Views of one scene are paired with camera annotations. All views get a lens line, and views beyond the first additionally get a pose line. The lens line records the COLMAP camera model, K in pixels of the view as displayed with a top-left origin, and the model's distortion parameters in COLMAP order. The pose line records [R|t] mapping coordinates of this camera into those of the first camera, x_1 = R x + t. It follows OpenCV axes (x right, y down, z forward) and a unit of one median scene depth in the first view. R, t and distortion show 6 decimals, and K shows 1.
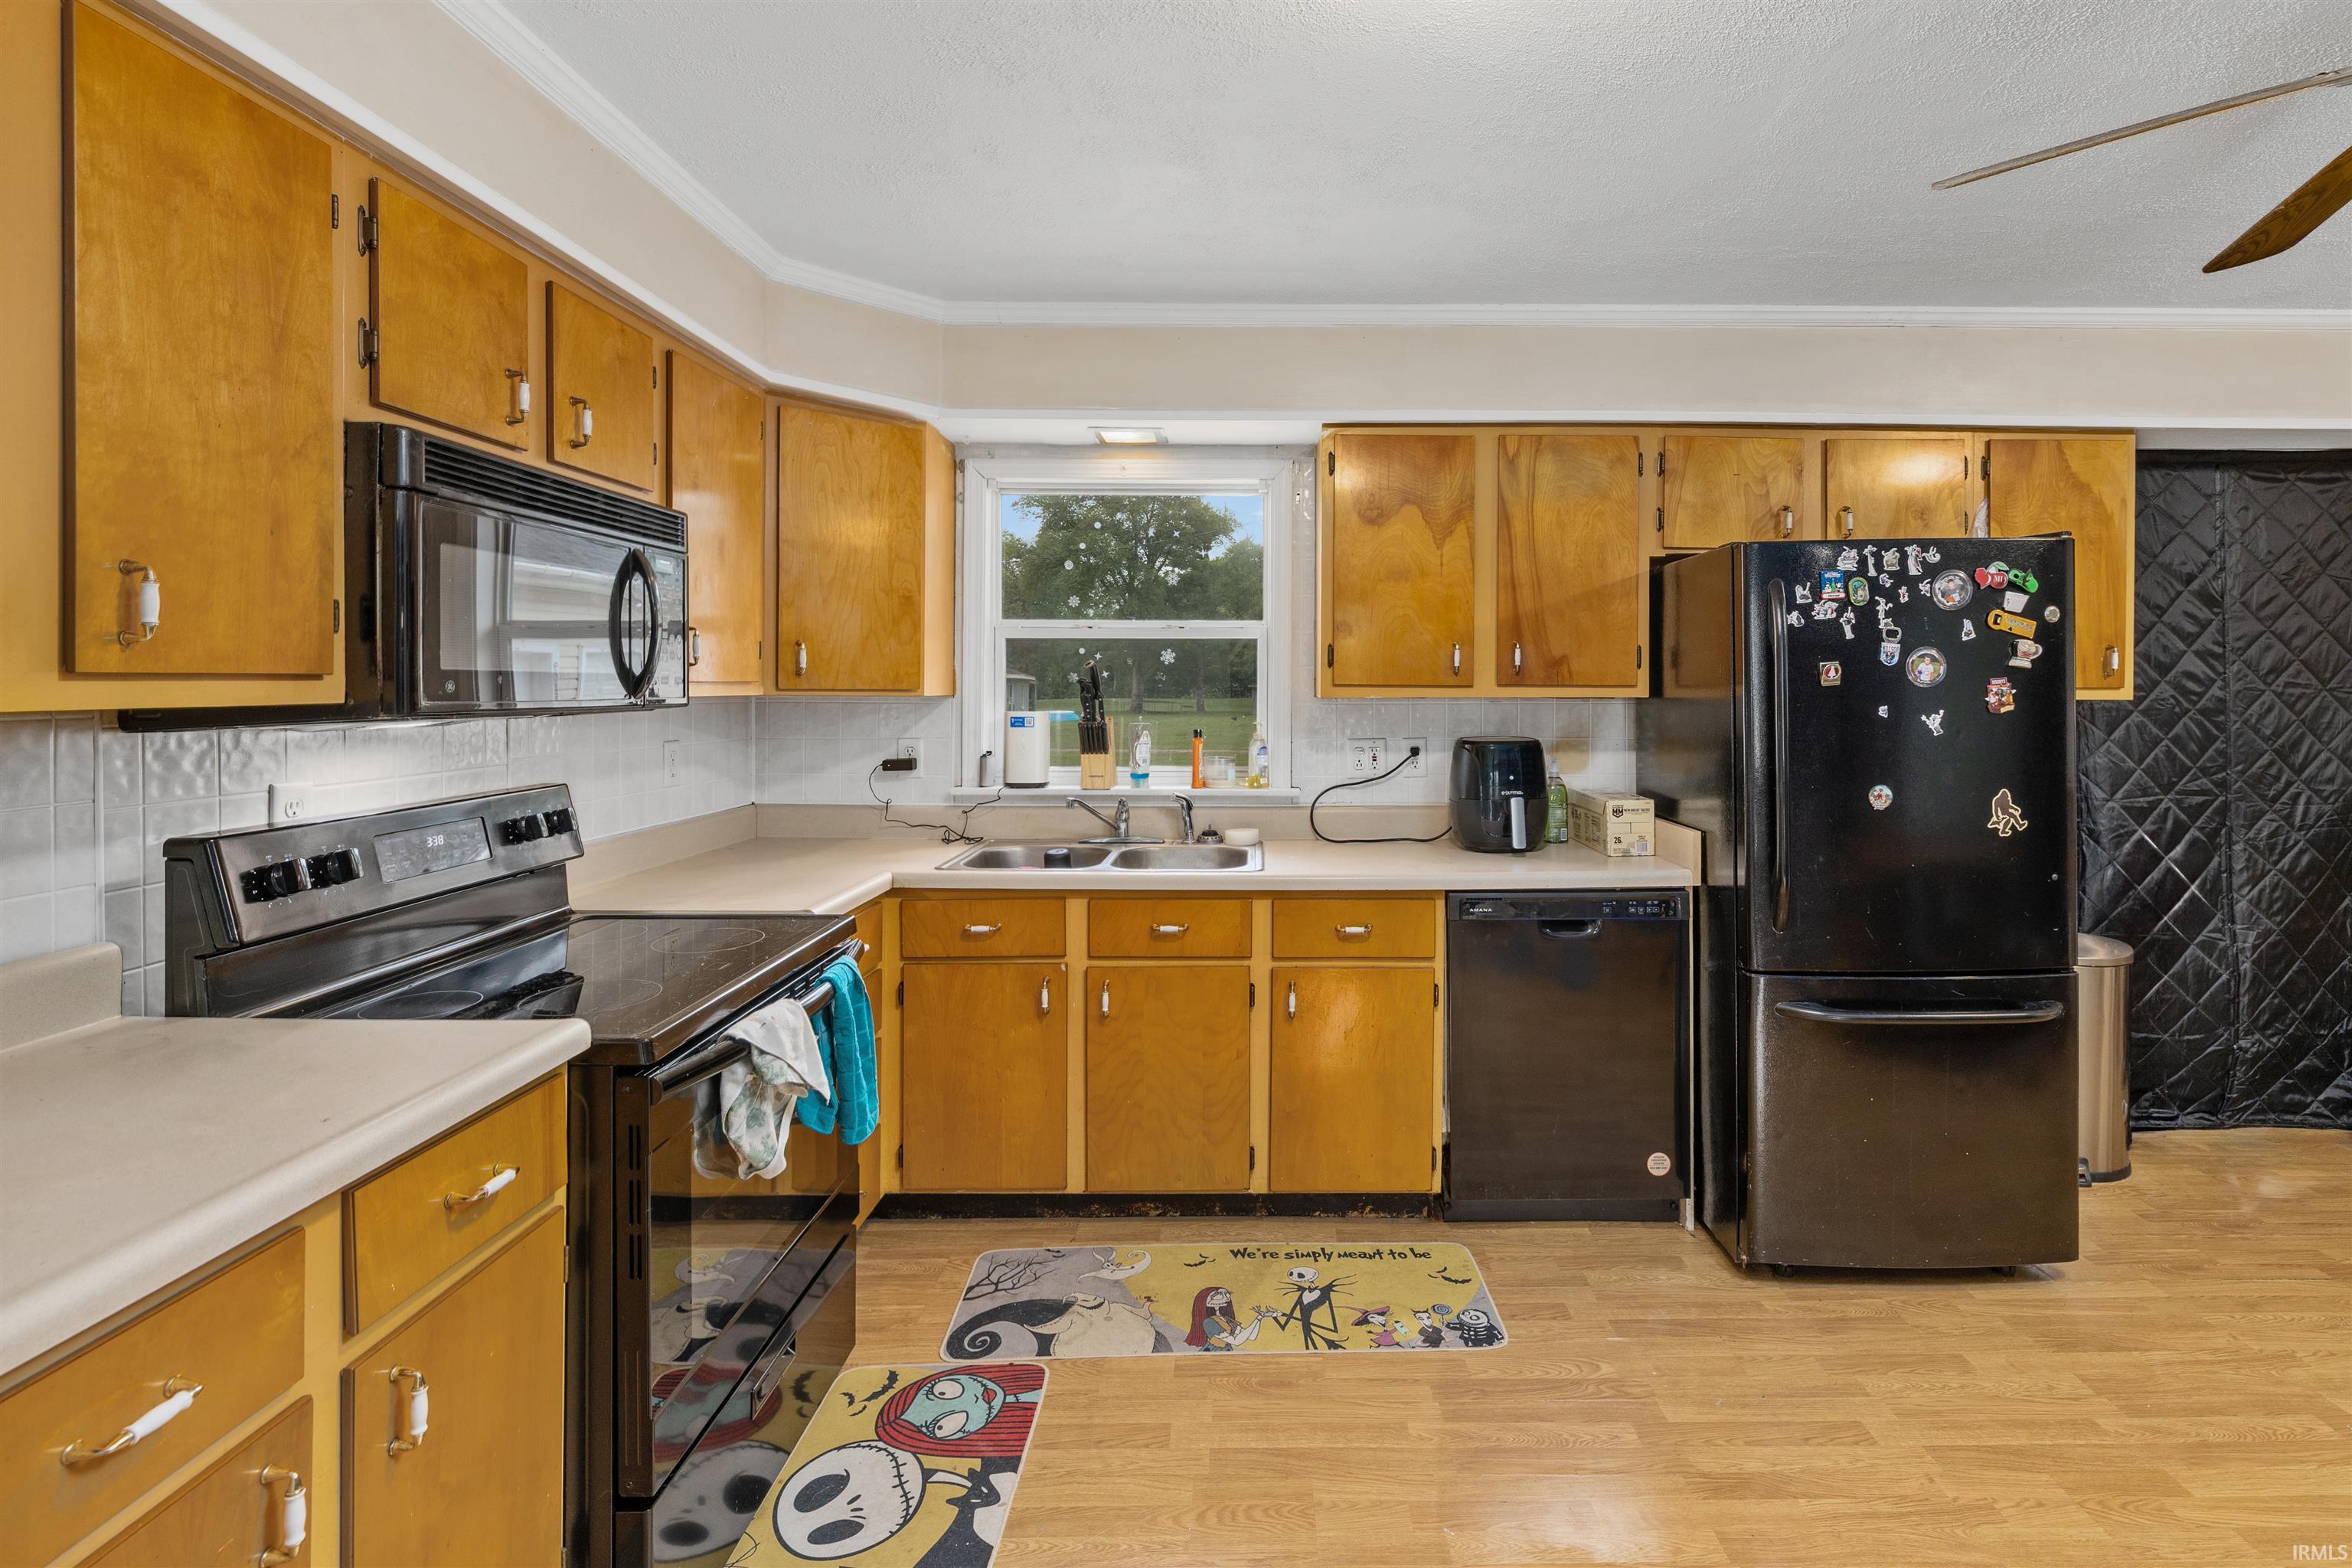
lens RADIAL K [[1087.2, 0, 1258.9], [0, 1087.2, 686.6], [0, 0, 1]] dist [-0.000913, 0.000297]
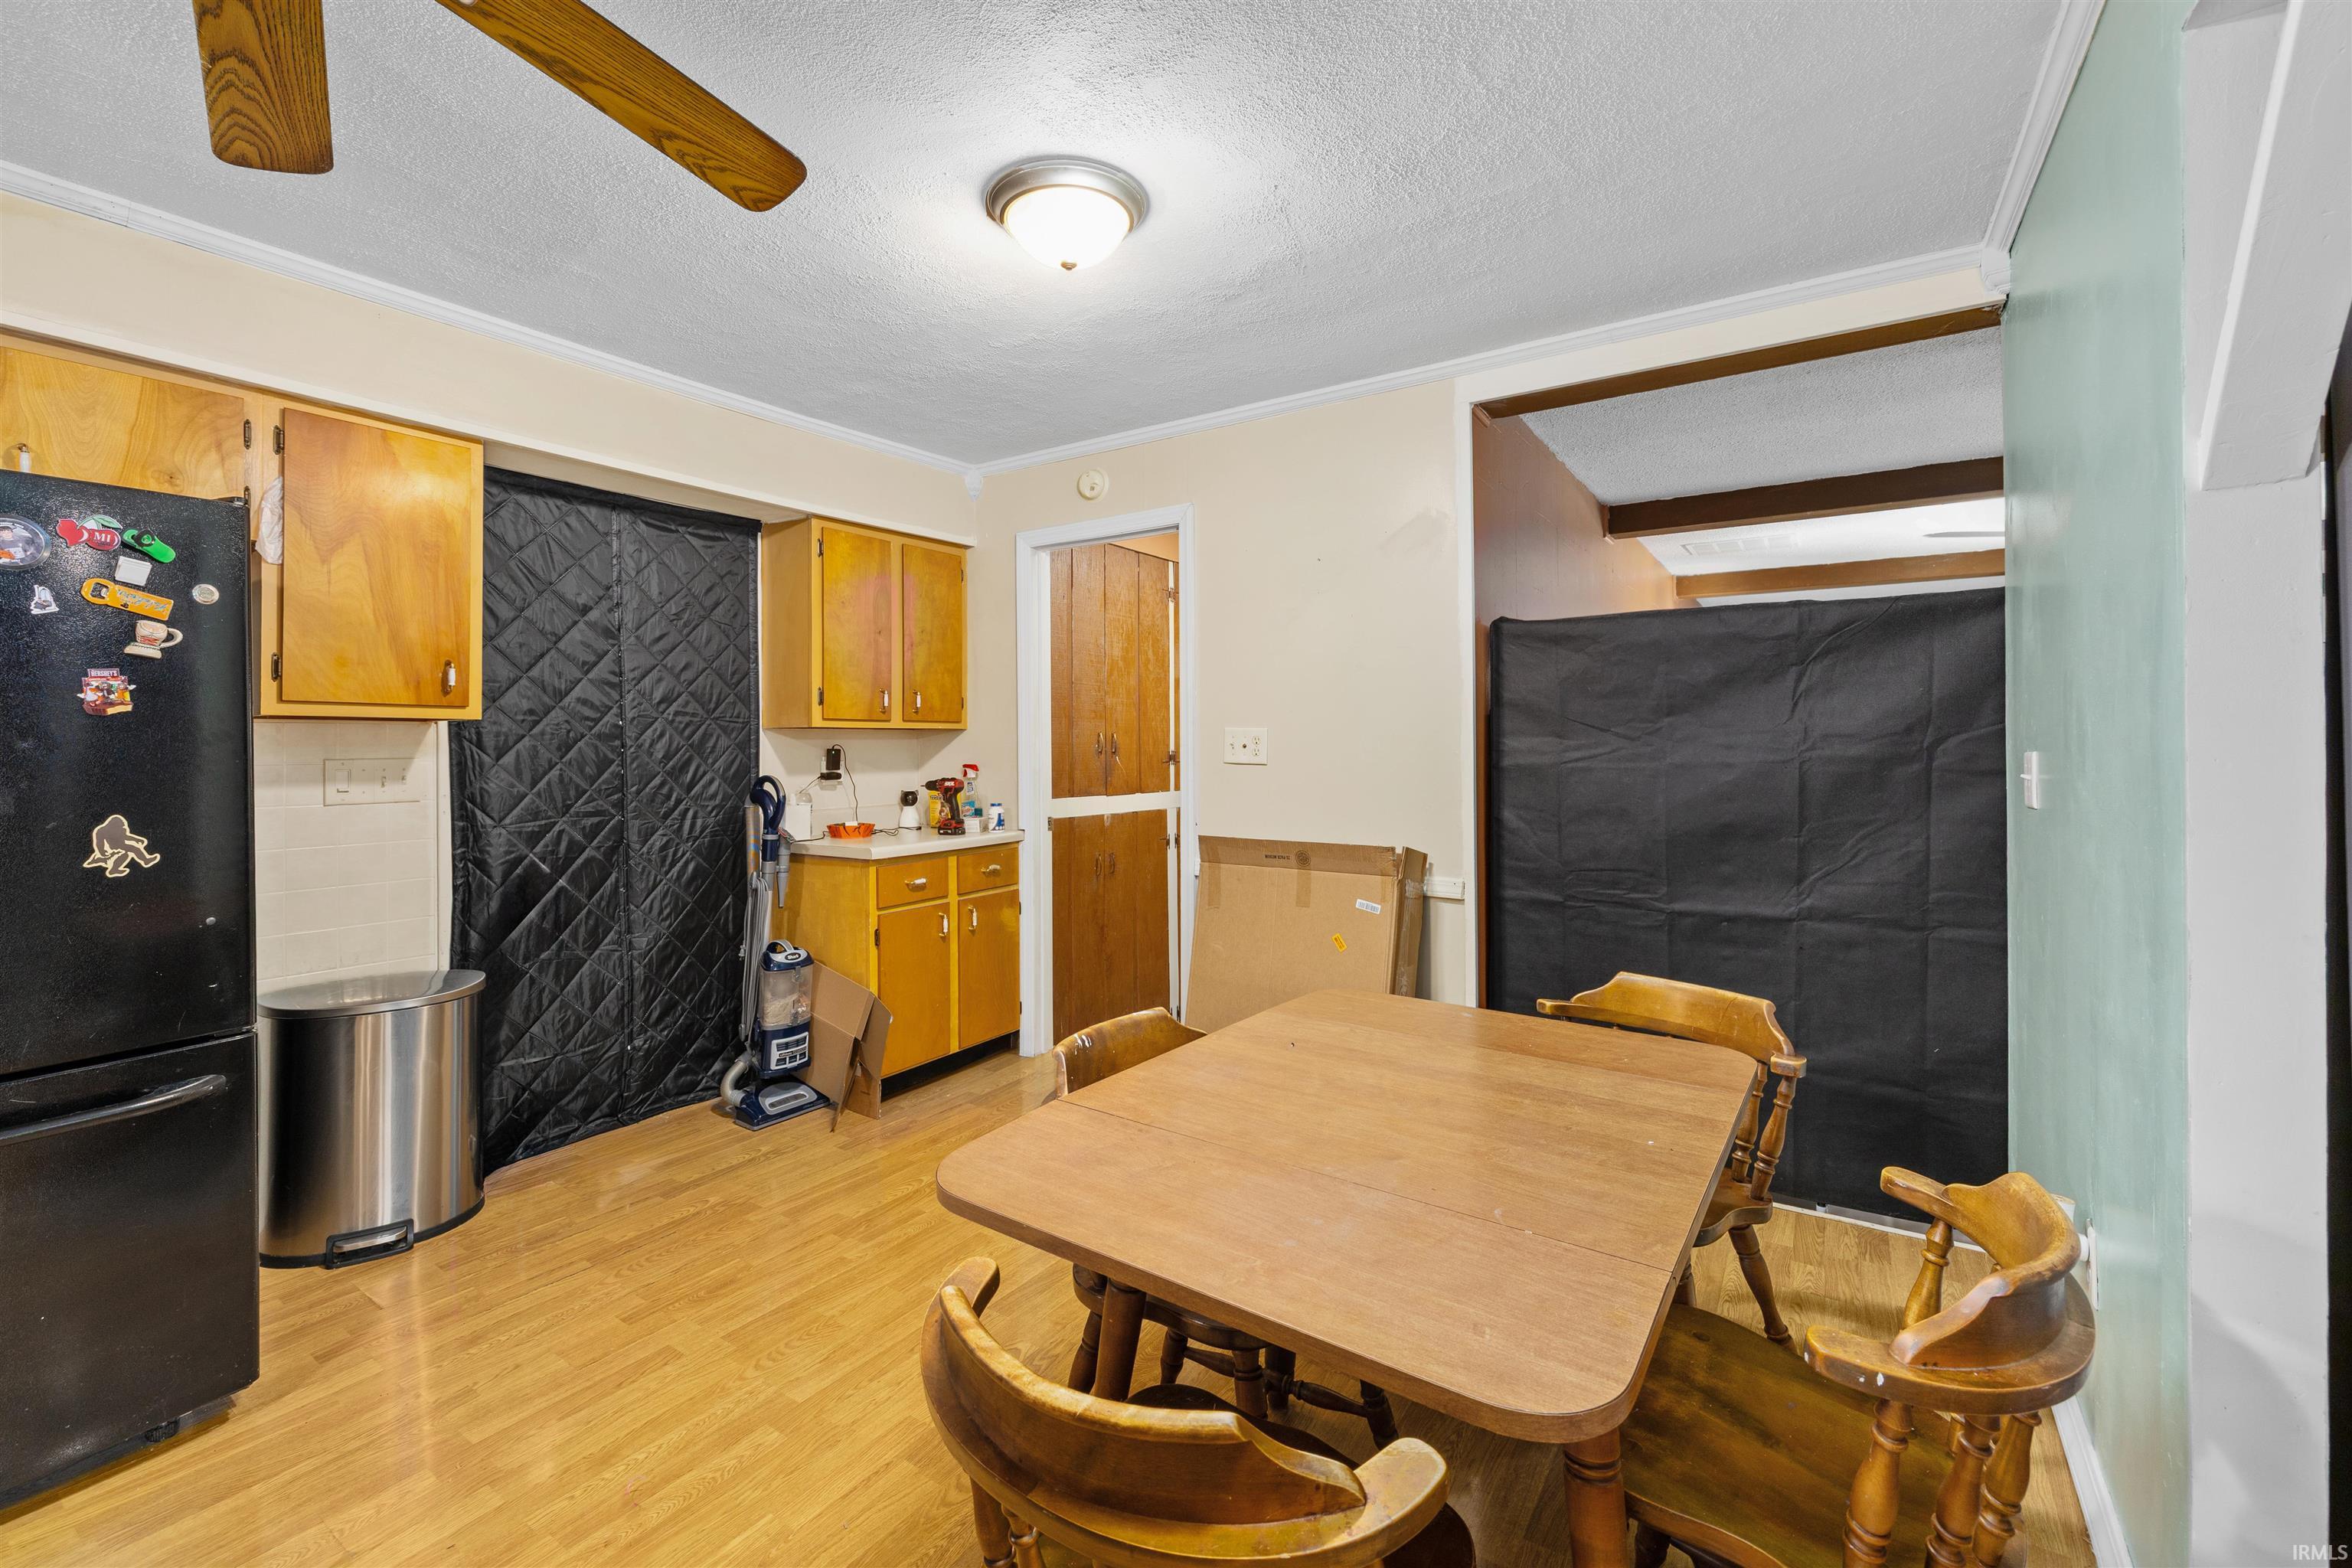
lens RADIAL K [[993.3, 0, 1170.8], [0, 993.3, 742.7], [0, 0, 1]] dist [-0.000444, -0.000453]
pose [[0.566726, 0.002119, 0.823904, 0.524774], [0.006275, 0.999957, -0.006887, 0.052517], [-0.823883, 0.009073, 0.566688, -0.004435]]
